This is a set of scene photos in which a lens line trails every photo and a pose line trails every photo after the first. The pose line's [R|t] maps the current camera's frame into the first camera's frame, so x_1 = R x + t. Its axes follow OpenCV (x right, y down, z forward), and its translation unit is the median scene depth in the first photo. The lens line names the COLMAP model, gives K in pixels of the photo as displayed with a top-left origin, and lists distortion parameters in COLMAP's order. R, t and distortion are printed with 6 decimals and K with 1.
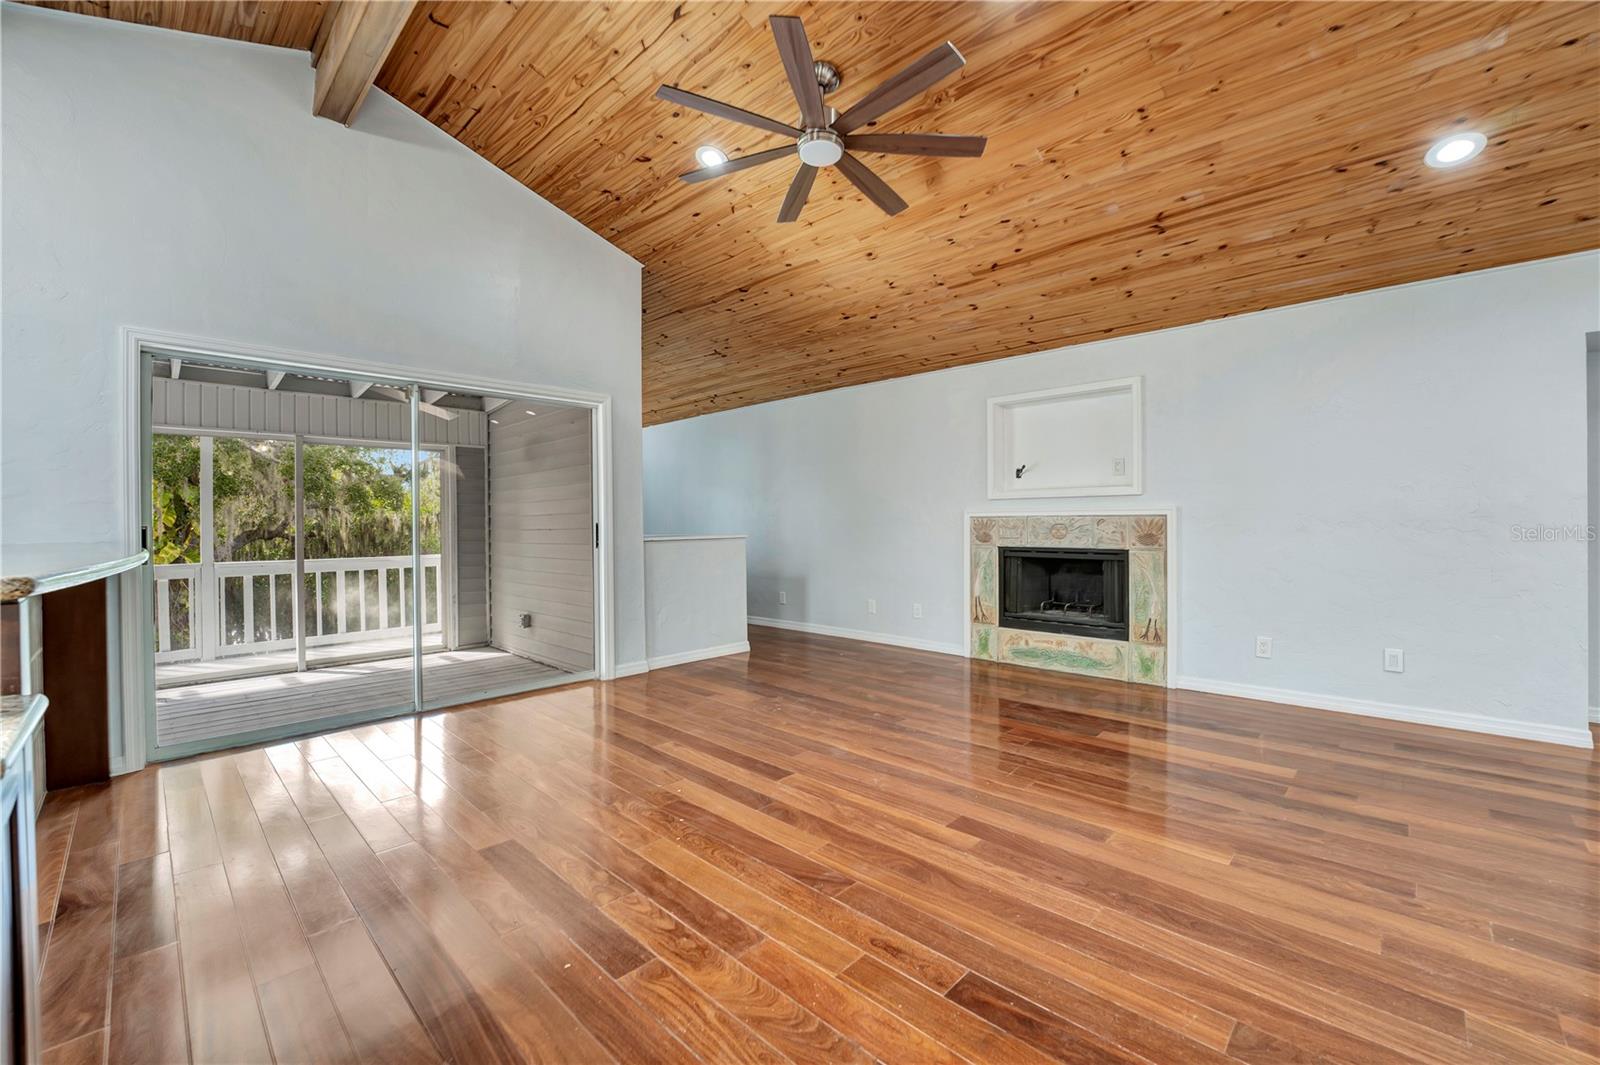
lens RADIAL K [[651.1, 0, 799.6], [0, 651.1, 521.9], [0, 0, 1]] dist [-0.023391, 0.000755]
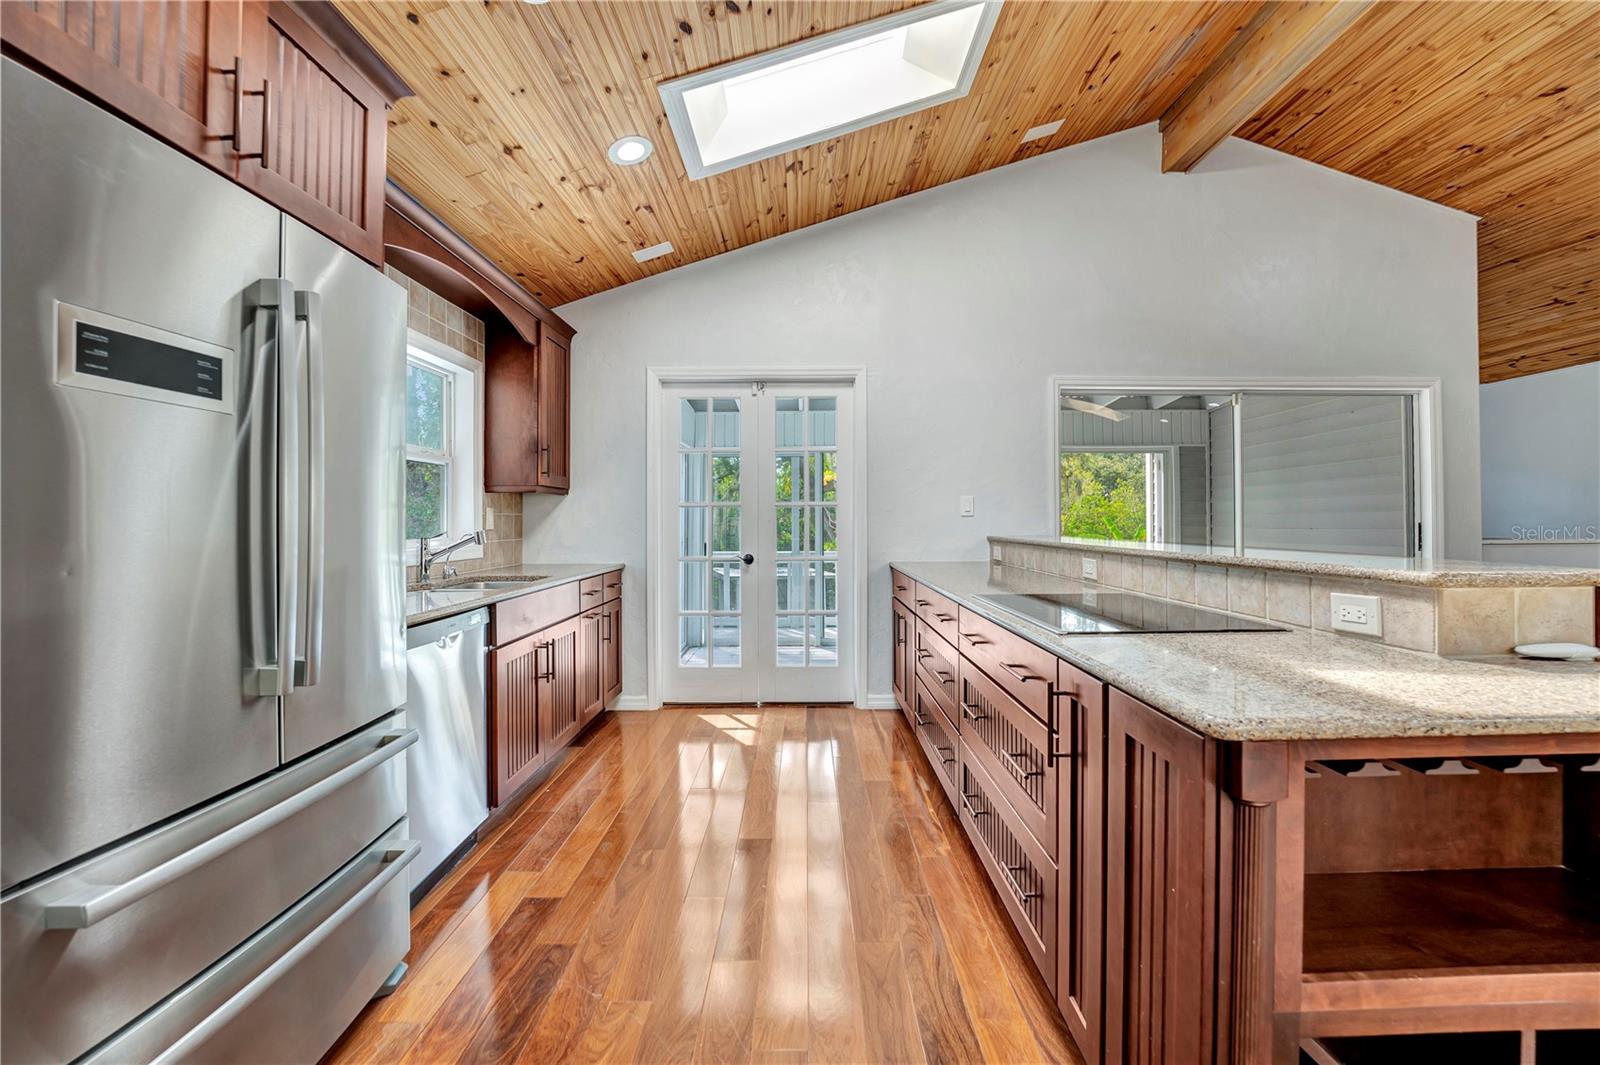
lens RADIAL K [[669.0, 0, 807.1], [0, 669.0, 521.1], [0, 0, 1]] dist [-0.032651, 0.005392]
pose [[0.693671, 0.005326, -0.720273, -0.269195], [-0.000452, 0.999976, 0.006958, -0.006993], [0.720292, -0.004501, 0.693656, -0.244398]]
